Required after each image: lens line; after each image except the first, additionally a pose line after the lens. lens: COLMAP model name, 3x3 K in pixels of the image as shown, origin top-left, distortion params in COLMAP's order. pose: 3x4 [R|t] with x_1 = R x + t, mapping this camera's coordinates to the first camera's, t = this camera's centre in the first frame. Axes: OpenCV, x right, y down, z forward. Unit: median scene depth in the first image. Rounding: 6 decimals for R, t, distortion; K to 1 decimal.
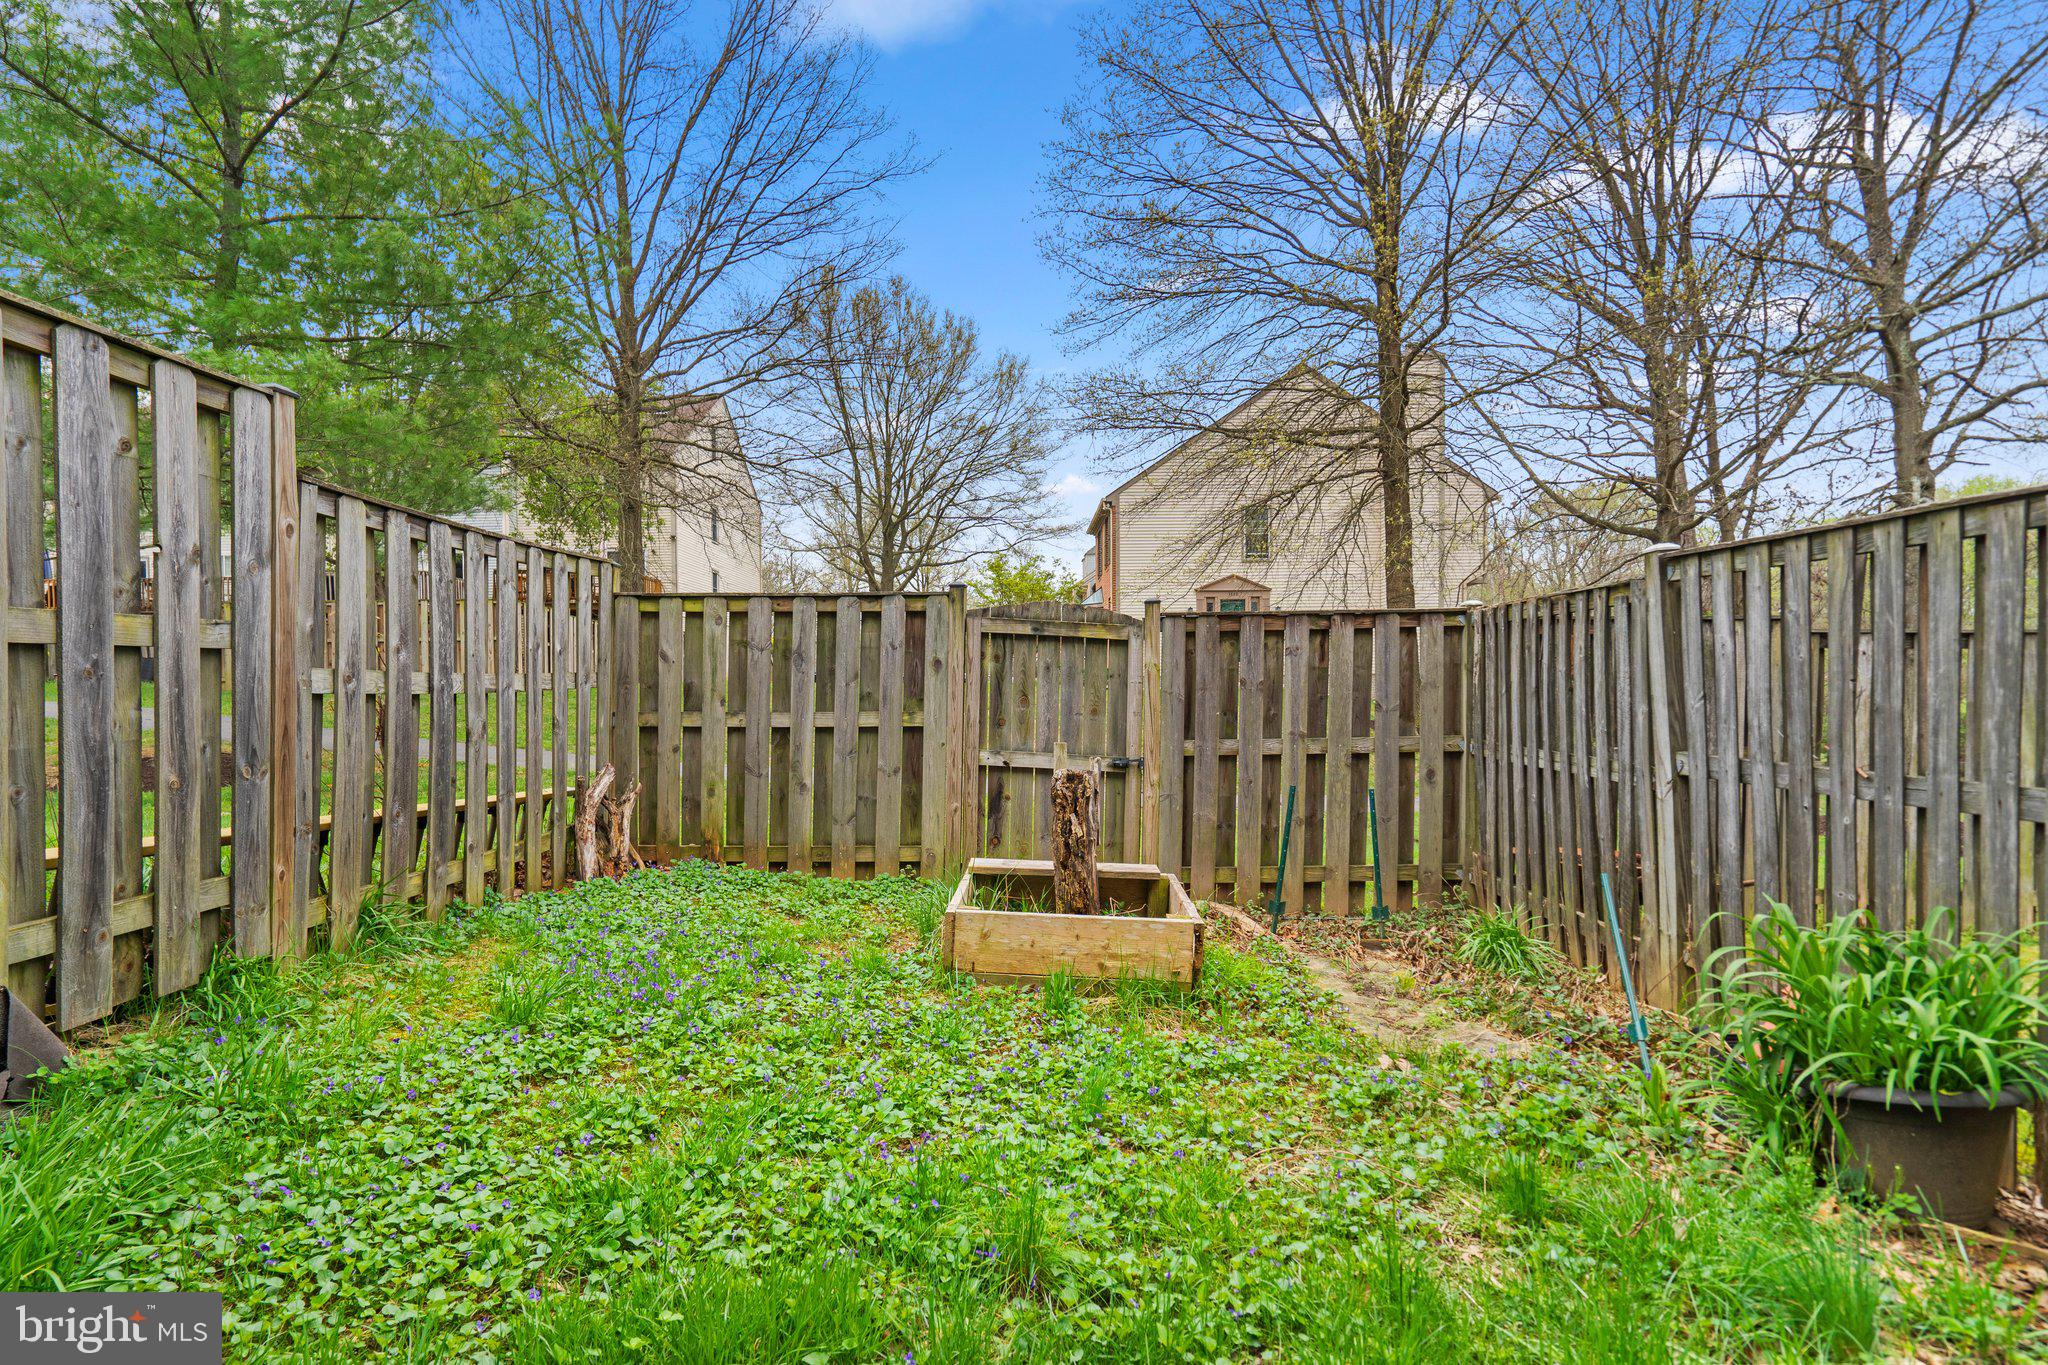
lens RADIAL K [[934.5, 0, 1017.5], [0, 934.5, 672.9], [0, 0, 1]] dist [-0.004434, 0.000484]
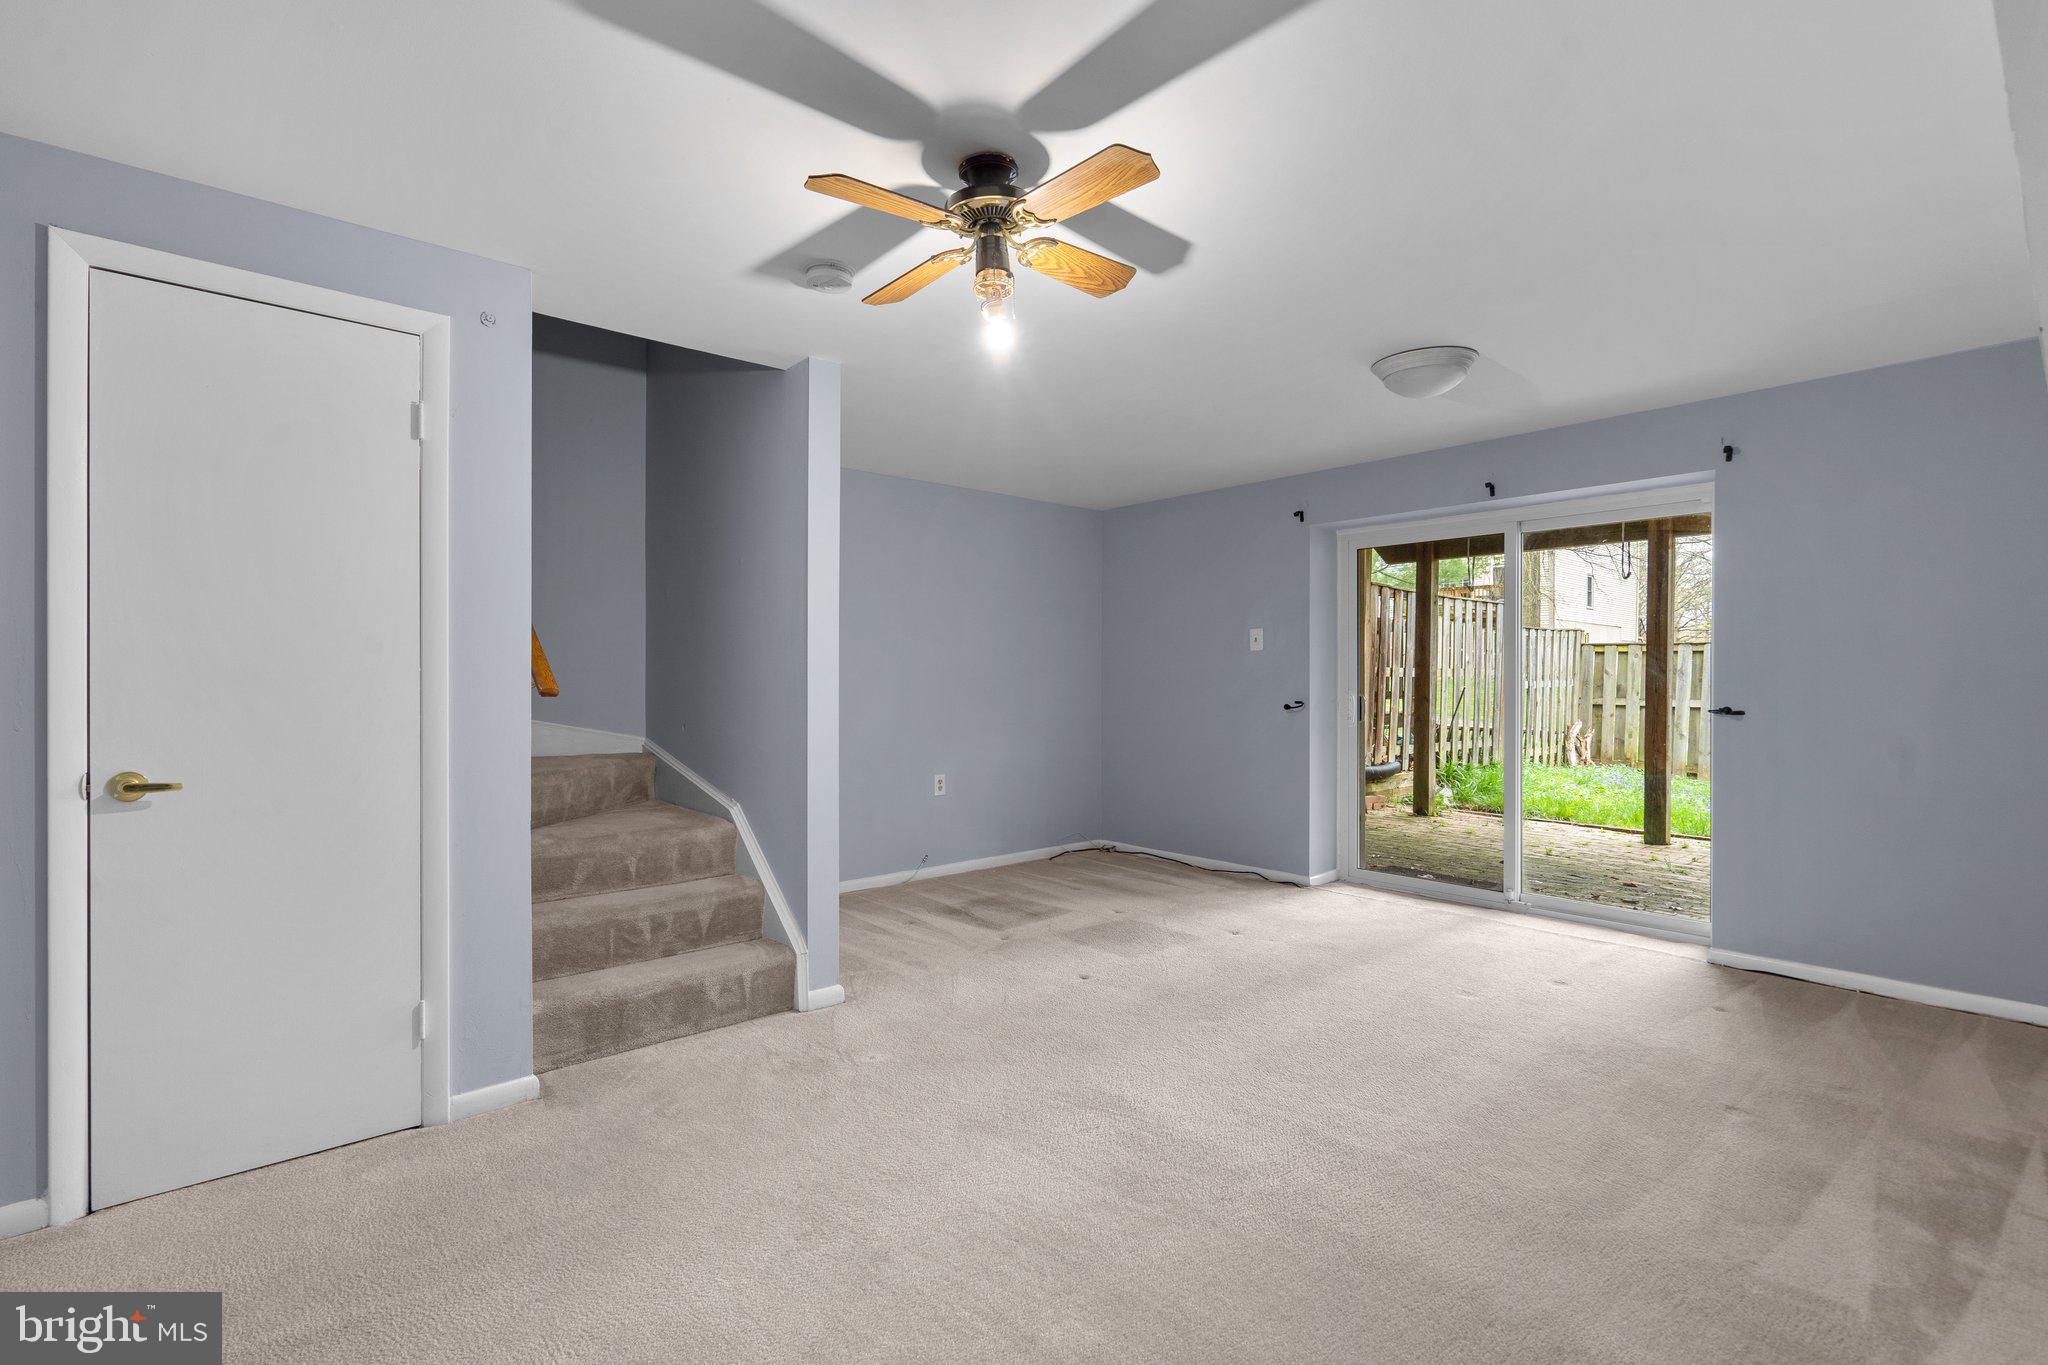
lens RADIAL K [[934.5, 0, 1018.3], [0, 934.5, 689.0], [0, 0, 1]] dist [-0.004434, 0.000484]
pose [[0.678532, 0.020865, -0.734275, 0.289356], [-0.016715, 0.999776, 0.012964, 0.016175], [0.734381, 0.003478, 0.678729, -1.491824]]
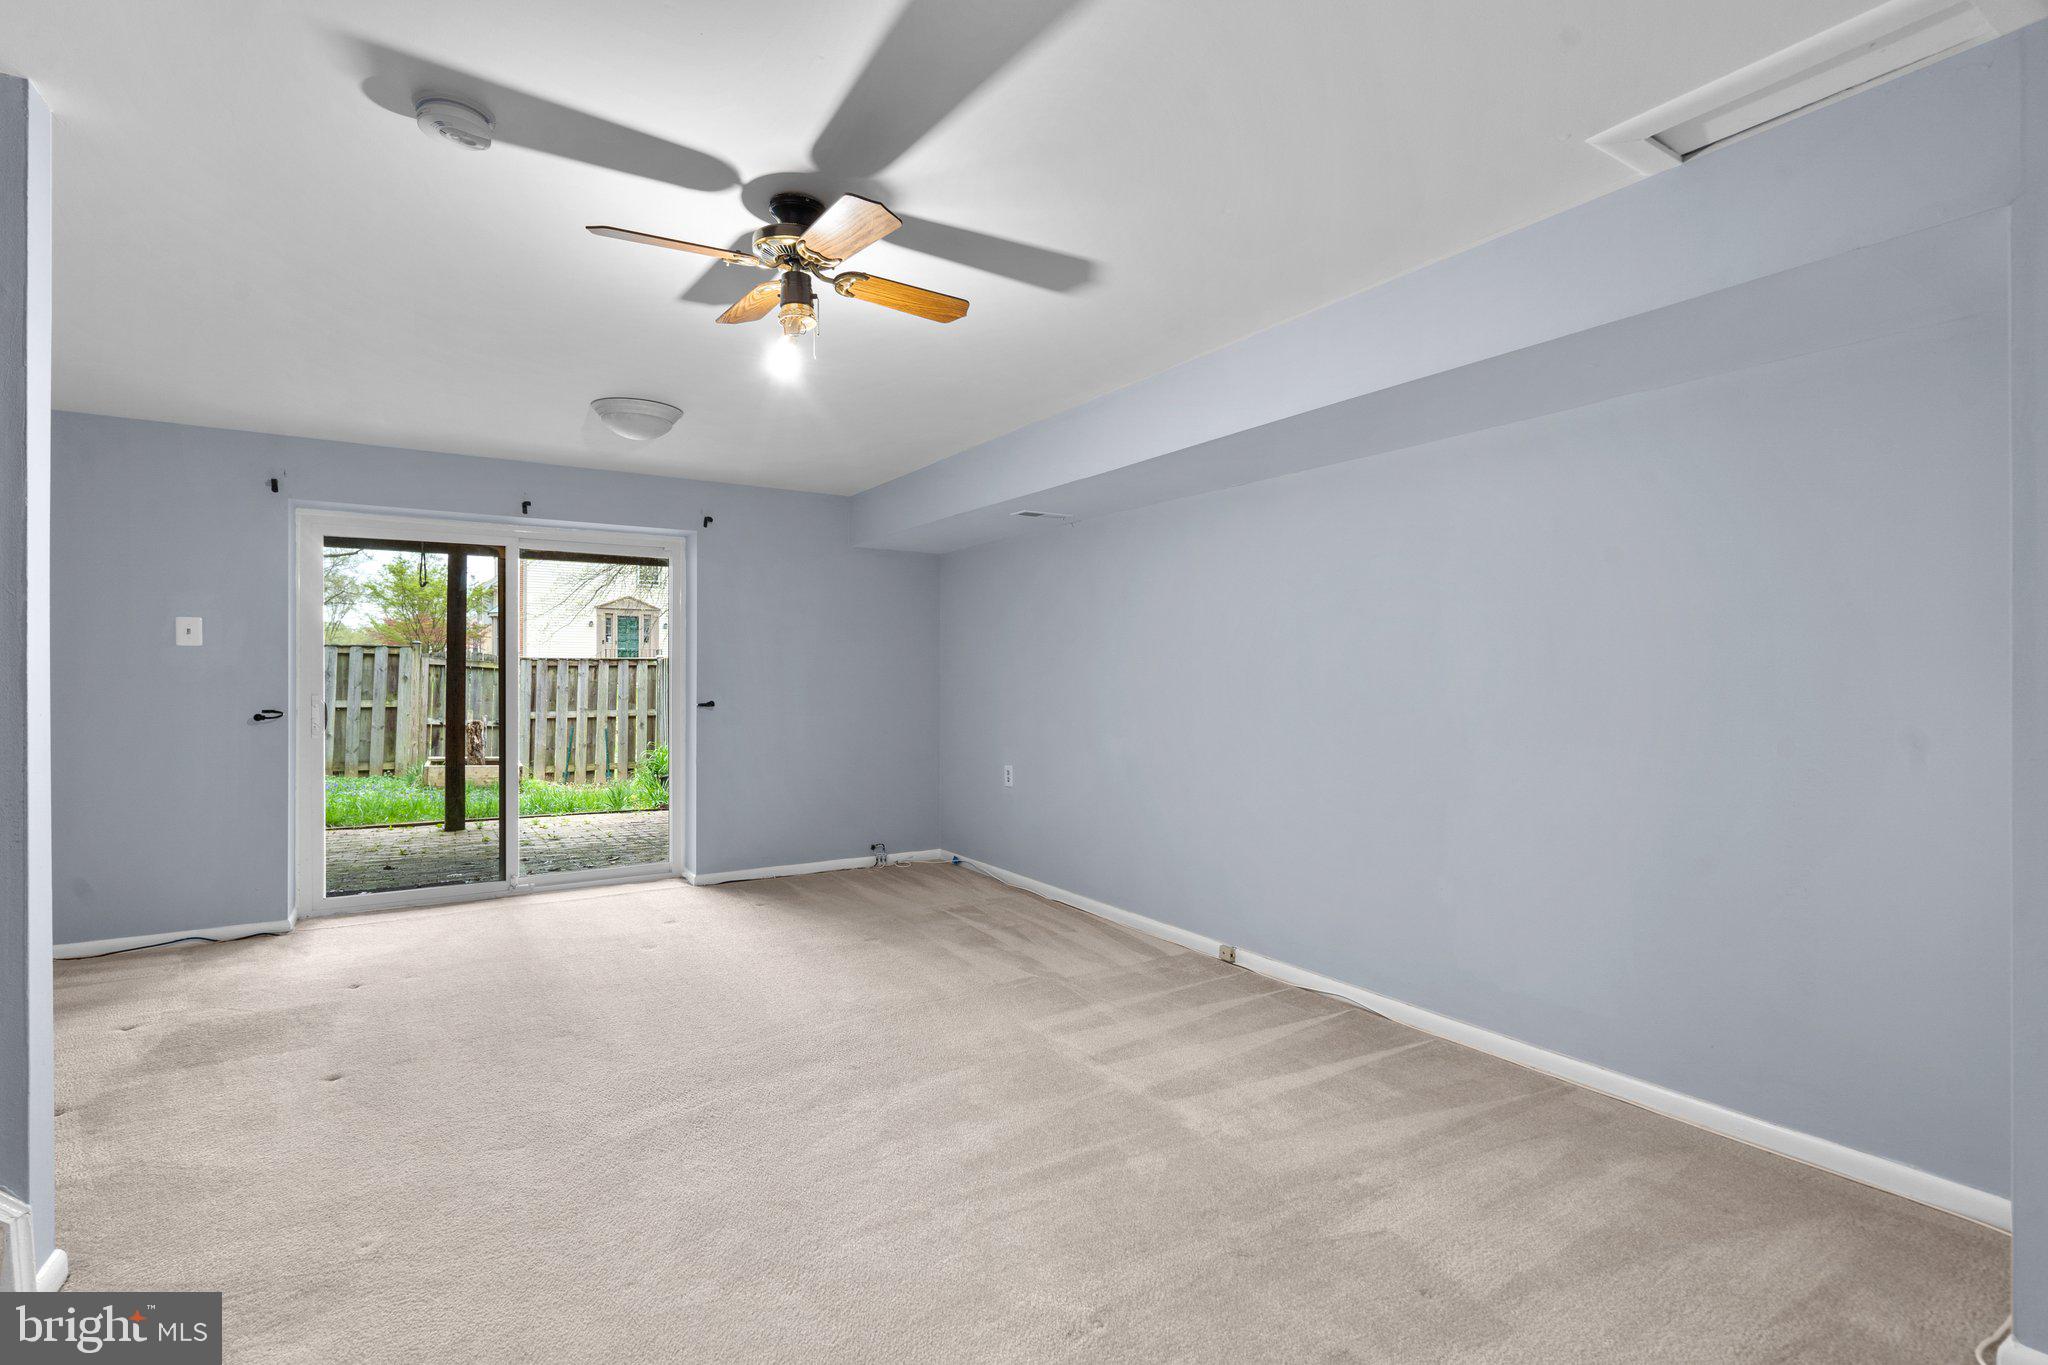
lens RADIAL K [[934.5, 0, 1019.9], [0, 934.5, 679.5], [0, 0, 1]] dist [-0.004434, 0.000484]
pose [[0.834262, 0.009903, 0.551280, -0.089081], [-0.002820, 0.999902, -0.013695, 0.019311], [-0.551361, 0.009871, 0.834208, -1.618844]]
